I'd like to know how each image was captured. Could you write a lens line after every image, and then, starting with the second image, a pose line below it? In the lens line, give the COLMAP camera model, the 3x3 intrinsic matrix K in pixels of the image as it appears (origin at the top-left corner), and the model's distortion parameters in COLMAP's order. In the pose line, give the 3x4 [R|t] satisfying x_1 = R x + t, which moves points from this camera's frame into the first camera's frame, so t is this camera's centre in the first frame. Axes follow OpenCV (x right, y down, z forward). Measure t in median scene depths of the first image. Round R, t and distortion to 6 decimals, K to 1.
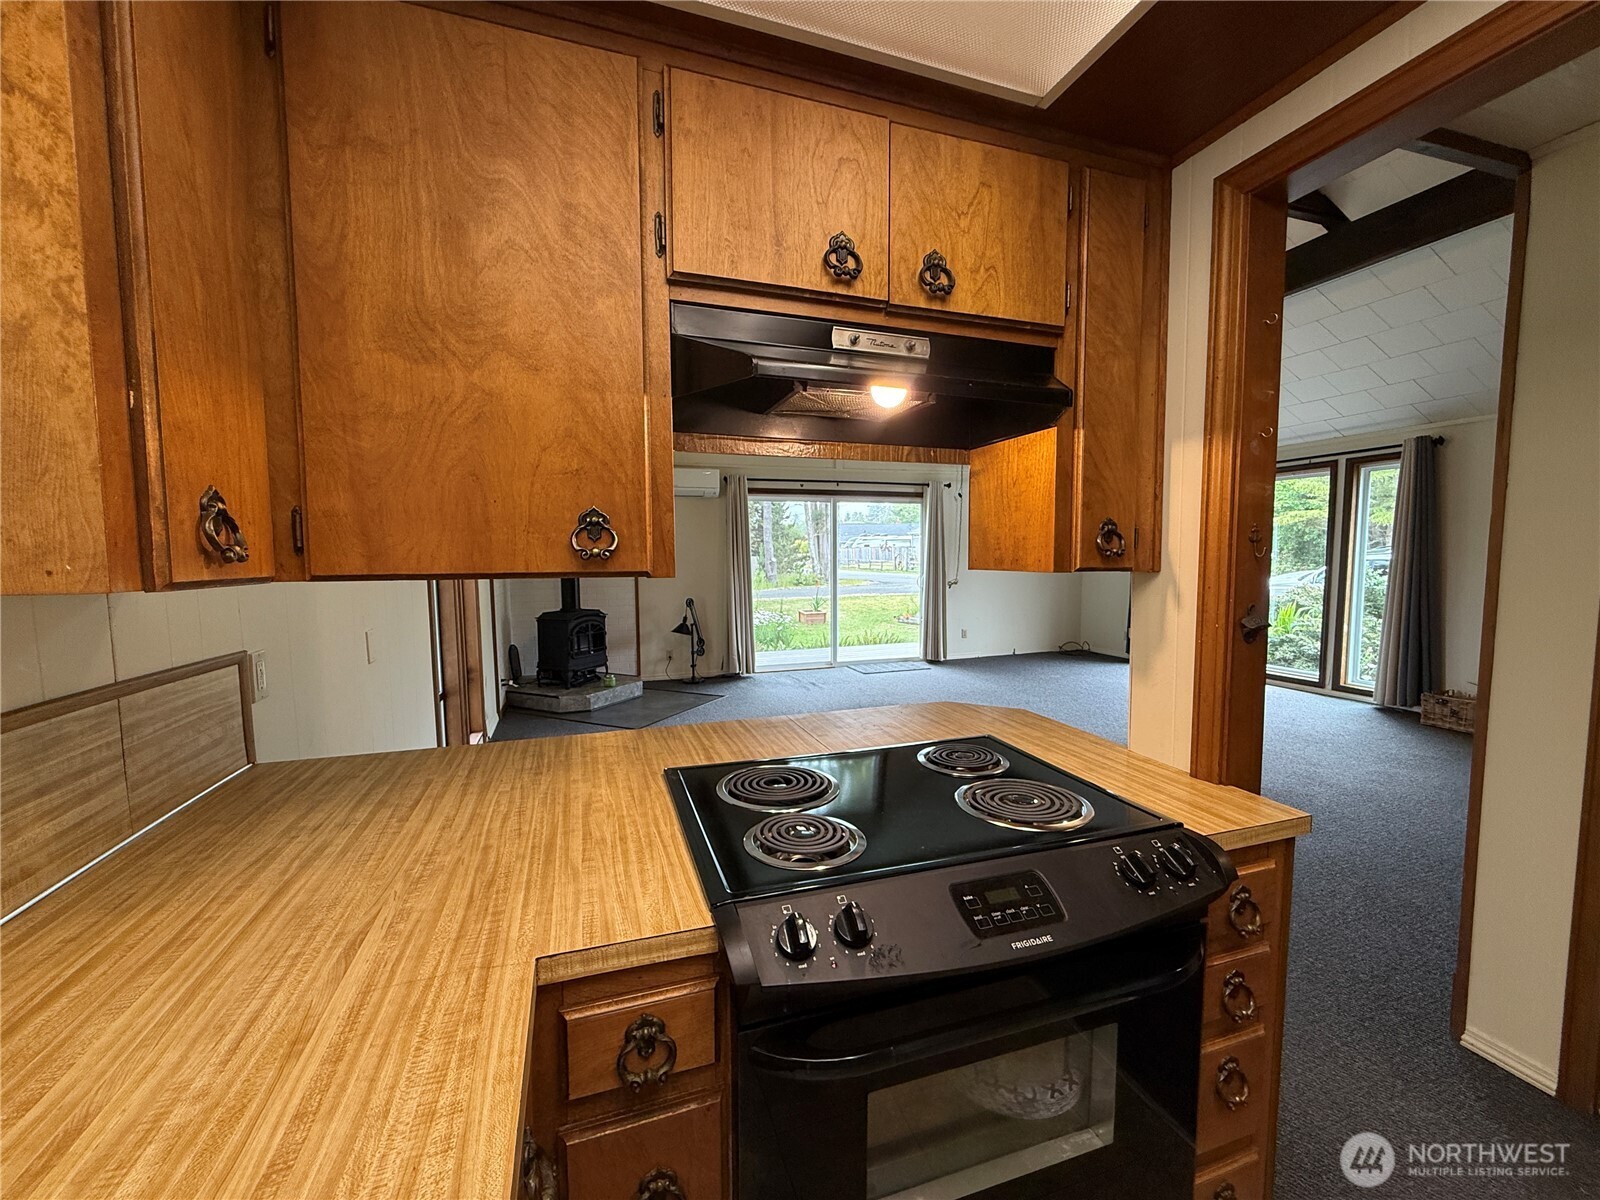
lens RADIAL K [[635.6, 0, 795.9], [0, 635.6, 598.2], [0, 0, 1]] dist [-0.000279, -0.000089]
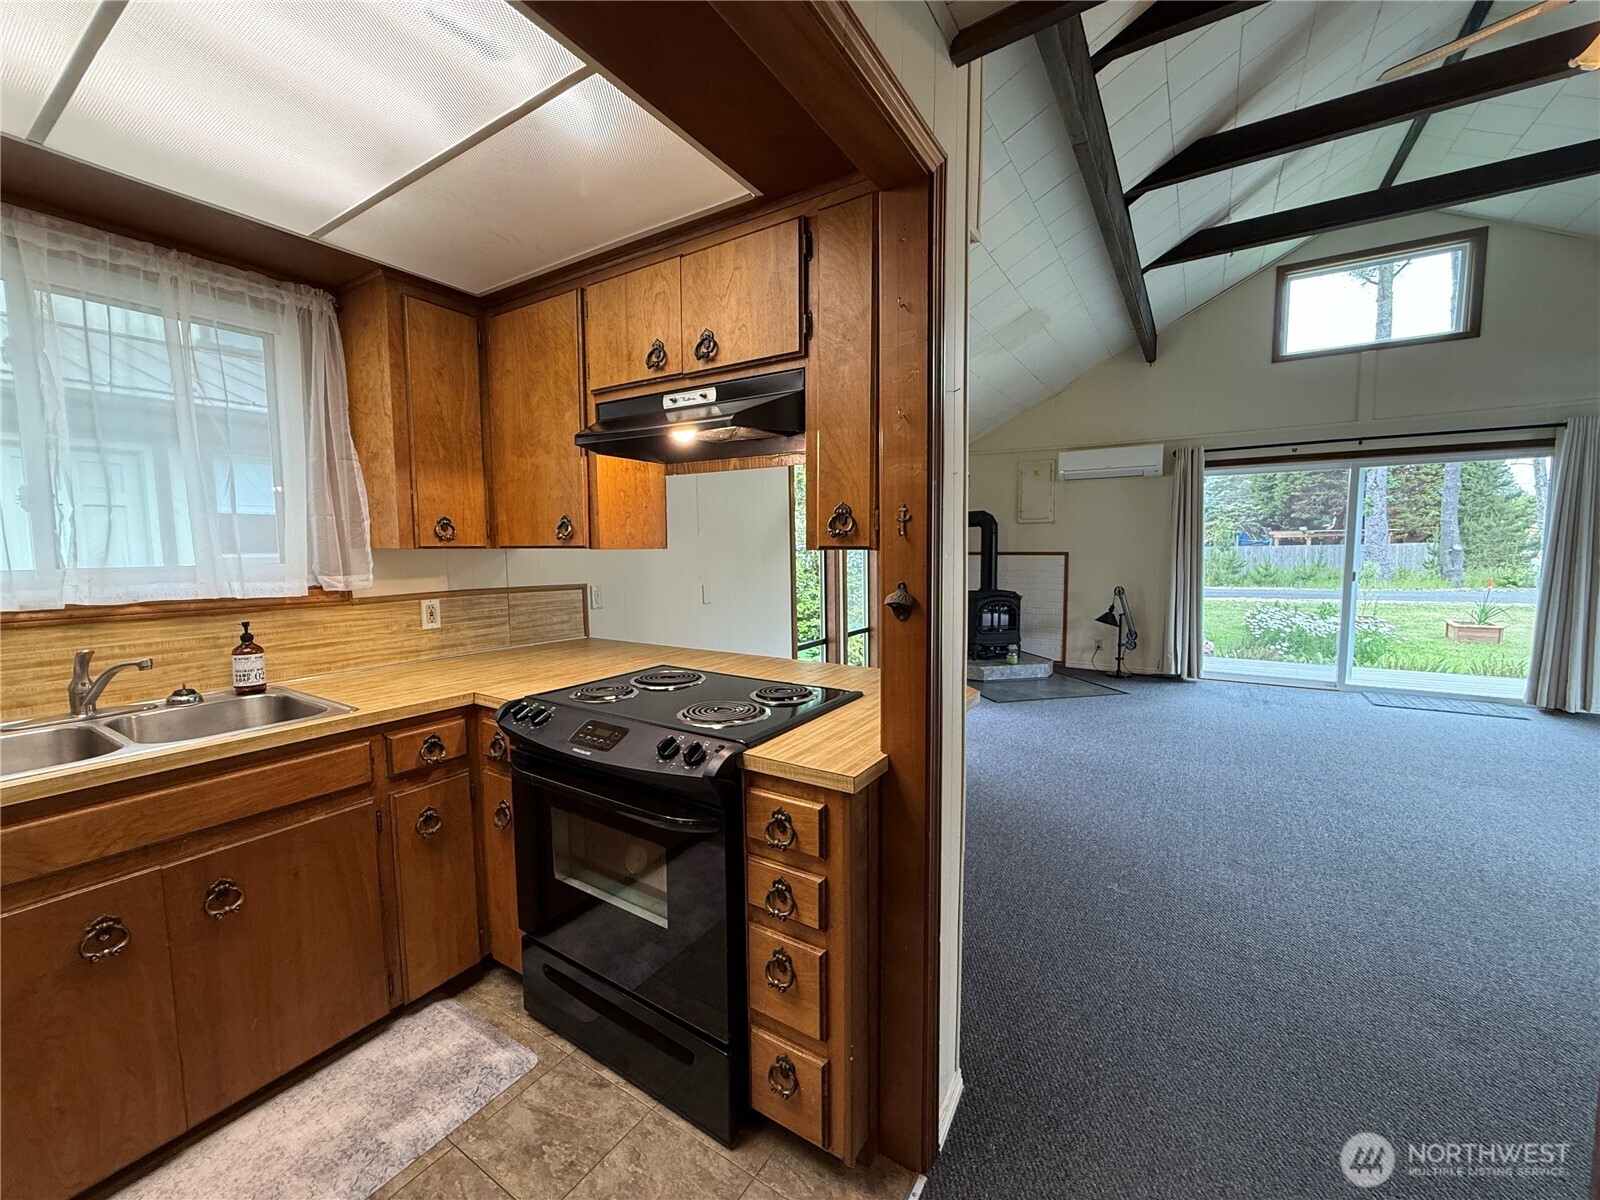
lens RADIAL K [[635.6, 0, 795.9], [0, 635.6, 598.2], [0, 0, 1]] dist [-0.000279, -0.000089]
pose [[0.627082, 0.067803, -0.775997, 0.307969], [-0.051432, 0.997635, 0.045607, -0.000739], [0.777253, 0.011312, 0.629086, 0.048724]]
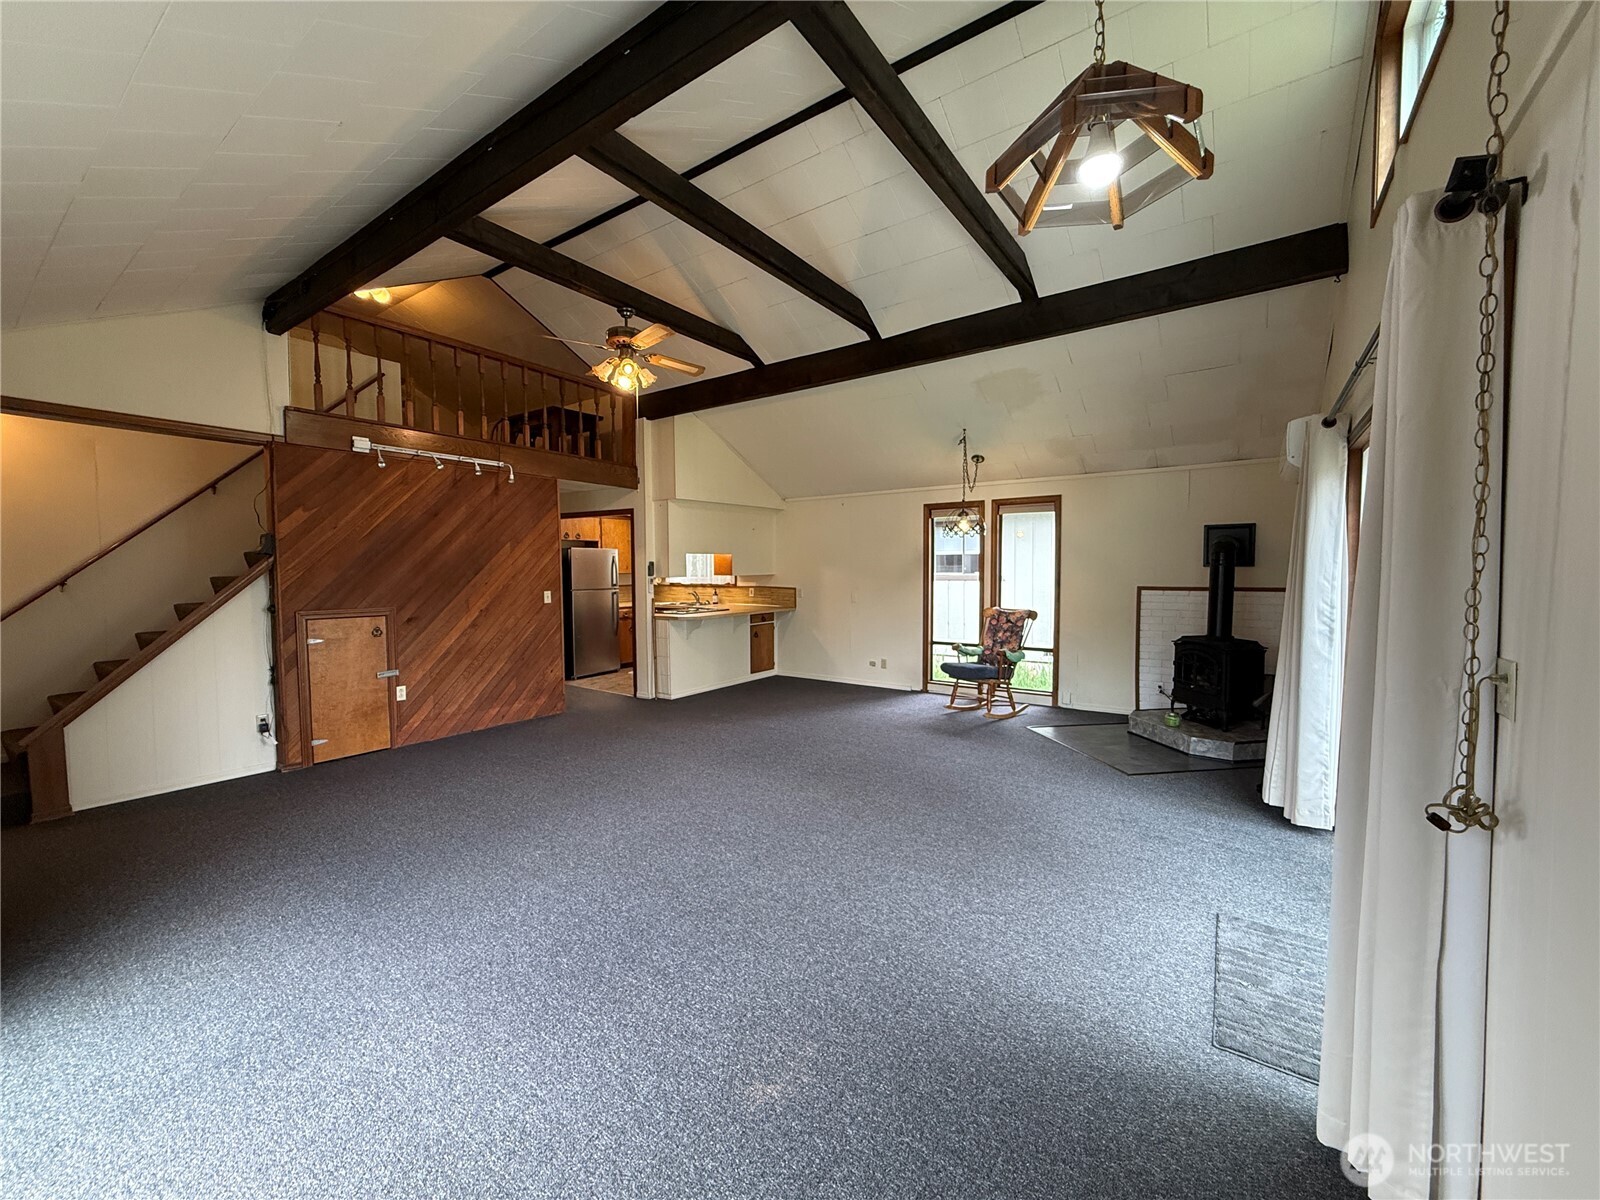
lens RADIAL K [[635.6, 0, 795.9], [0, 635.6, 598.2], [0, 0, 1]] dist [-0.000279, -0.000089]
pose [[-0.808664, 0.041409, -0.586811, 0.637837], [-0.030190, 0.993284, 0.111696, -0.117580], [0.587495, 0.108040, -0.801983, 1.411716]]
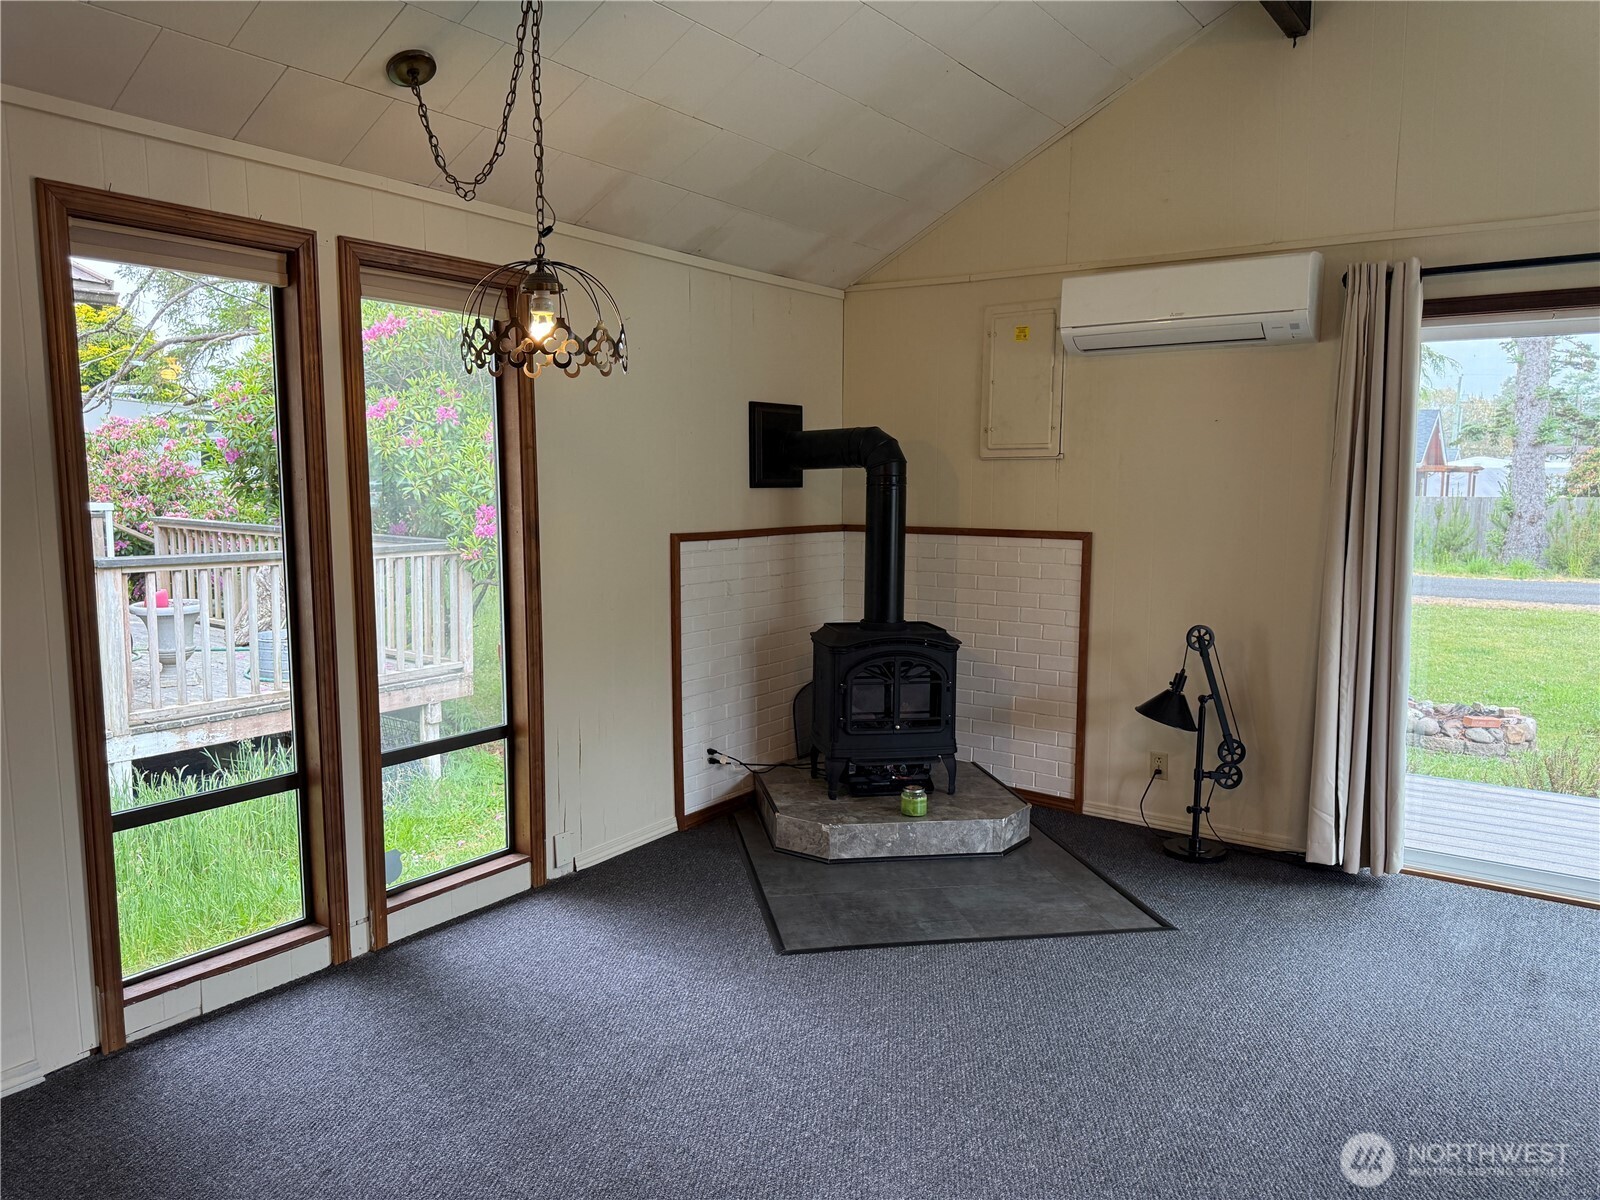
lens RADIAL K [[1118.3, 0, 796.3], [0, 1118.3, 607.3], [0, 0, 1]] dist [0.131366, -0.212000]
pose [[0.590491, 0.105247, -0.800152, 0.254036], [-0.068670, 0.994417, 0.080123, -0.054798], [0.804117, 0.007635, 0.594422, 0.503252]]
